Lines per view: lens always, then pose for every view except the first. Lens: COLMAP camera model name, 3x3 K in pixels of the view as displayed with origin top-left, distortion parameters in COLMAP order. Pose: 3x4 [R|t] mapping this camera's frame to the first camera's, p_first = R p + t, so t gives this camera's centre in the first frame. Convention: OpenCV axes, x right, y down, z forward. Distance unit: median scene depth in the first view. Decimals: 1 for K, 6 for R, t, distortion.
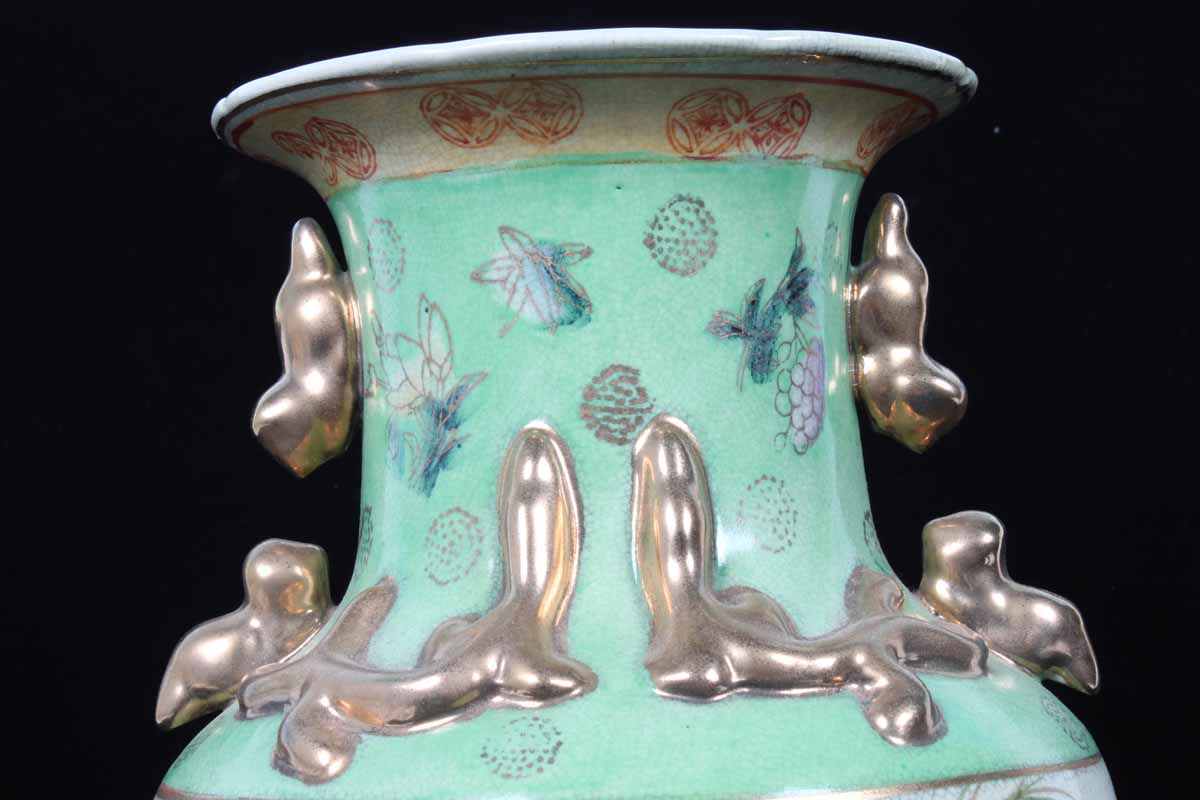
lens RADIAL K [[3085.1, 0, 598.2], [0, 3085.1, 401.4], [0, 0, 1]] dist [0.089821, 0.000000]
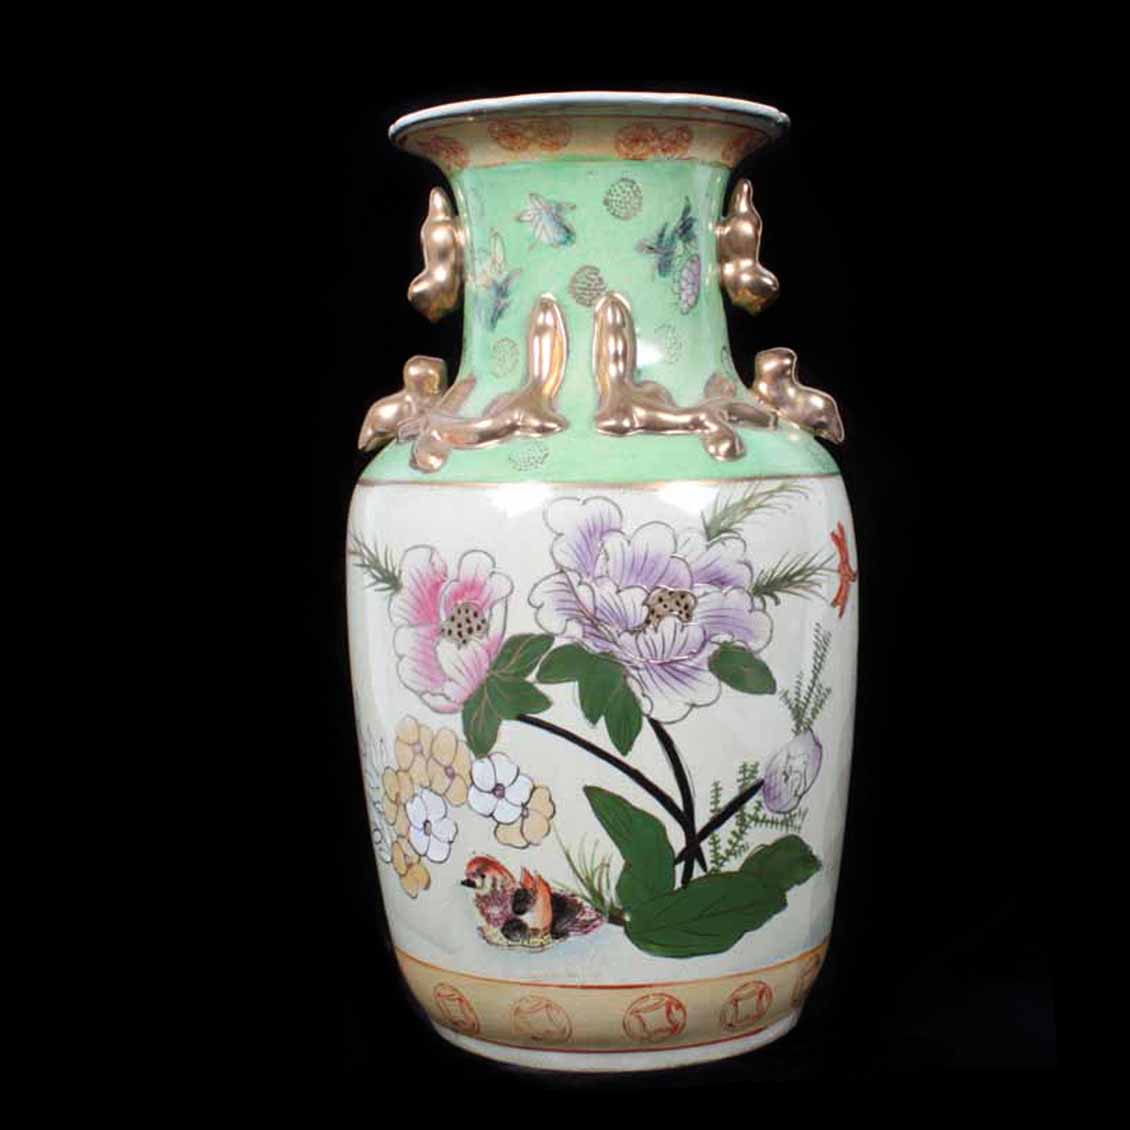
lens RADIAL K [[1994.1, 0, 590.8], [0, 1994.1, 535.7], [0, 0, 1]] dist [-0.090327, 0.000000]
pose [[0.997835, 0.025574, -0.060596, 0.087458], [-0.018567, 0.993364, 0.113502, 0.014706], [0.063096, -0.112131, 0.991688, -0.260350]]
